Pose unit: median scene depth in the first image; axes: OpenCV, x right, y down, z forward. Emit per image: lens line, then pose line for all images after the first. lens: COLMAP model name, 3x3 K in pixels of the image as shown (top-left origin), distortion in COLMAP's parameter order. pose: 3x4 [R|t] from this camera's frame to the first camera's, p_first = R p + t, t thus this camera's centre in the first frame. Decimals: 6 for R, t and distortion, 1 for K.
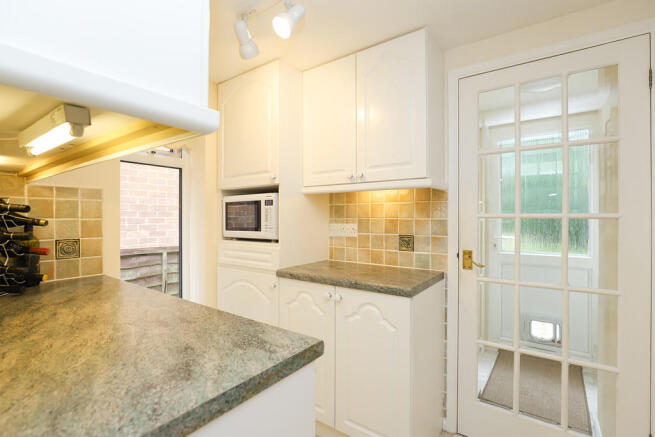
lens RADIAL K [[305.2, 0, 326.4], [0, 305.2, 216.5], [0, 0, 1]] dist [-0.011963, 0.001322]
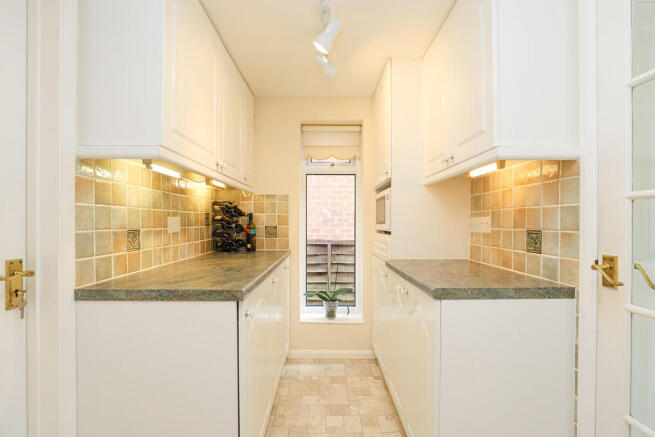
lens RADIAL K [[305.2, 0, 327.4], [0, 305.2, 221.7], [0, 0, 1]] dist [-0.011963, 0.001322]
pose [[0.608465, 0.000919, -0.793581, 0.529729], [0.000203, 0.999999, 0.001314, 0.039873], [0.793581, -0.000961, 0.608464, 0.191285]]
